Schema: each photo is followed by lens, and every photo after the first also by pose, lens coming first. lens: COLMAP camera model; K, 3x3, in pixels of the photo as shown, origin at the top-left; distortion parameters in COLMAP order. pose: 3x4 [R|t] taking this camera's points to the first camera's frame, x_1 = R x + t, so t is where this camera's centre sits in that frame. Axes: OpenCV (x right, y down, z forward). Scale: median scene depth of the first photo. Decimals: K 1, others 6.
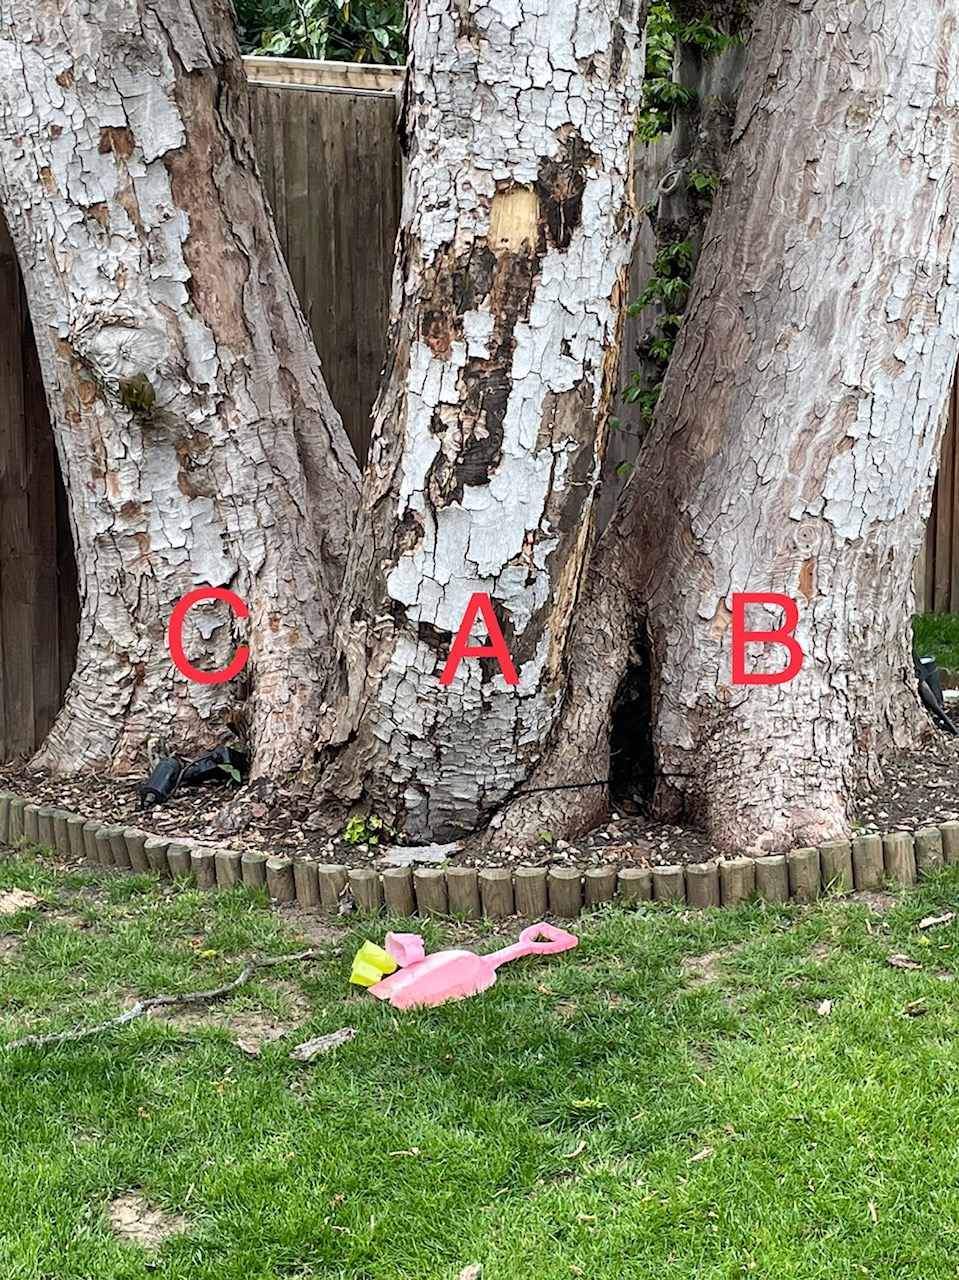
lens RADIAL K [[2379.8, 0, 479.5], [0, 2379.8, 640.0], [0, 0, 1]] dist [0.198598, -0.007788]
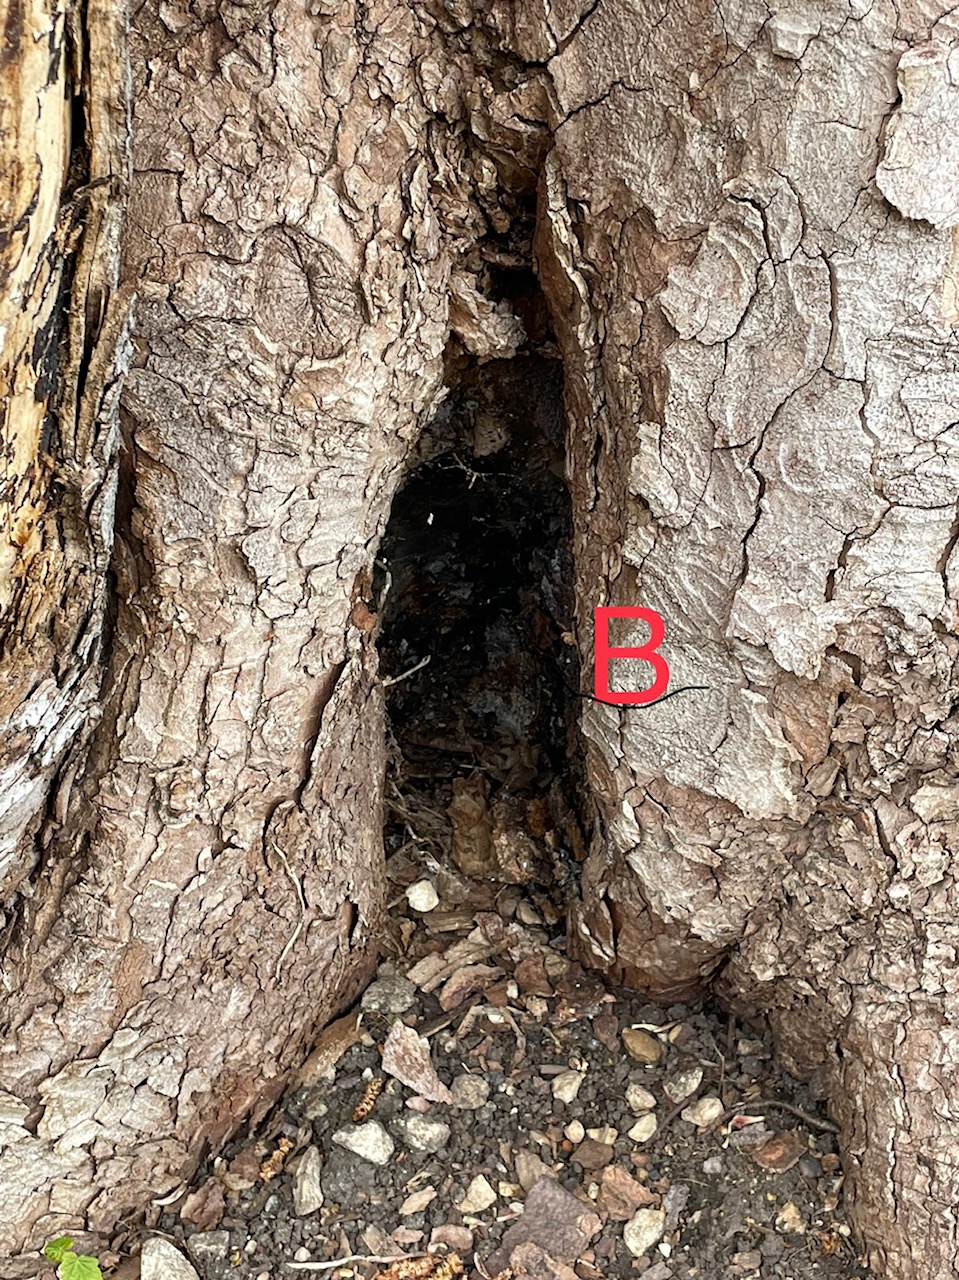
lens RADIAL K [[2086.7, 0, 479.5], [0, 2086.7, 640.0], [0, 0, 1]] dist [0.033314, 0.075766]
pose [[0.997521, -0.057350, 0.040780, 0.057386], [0.030893, 0.877565, 0.478462, -0.050894], [-0.063227, -0.476016, 0.877161, 0.853197]]
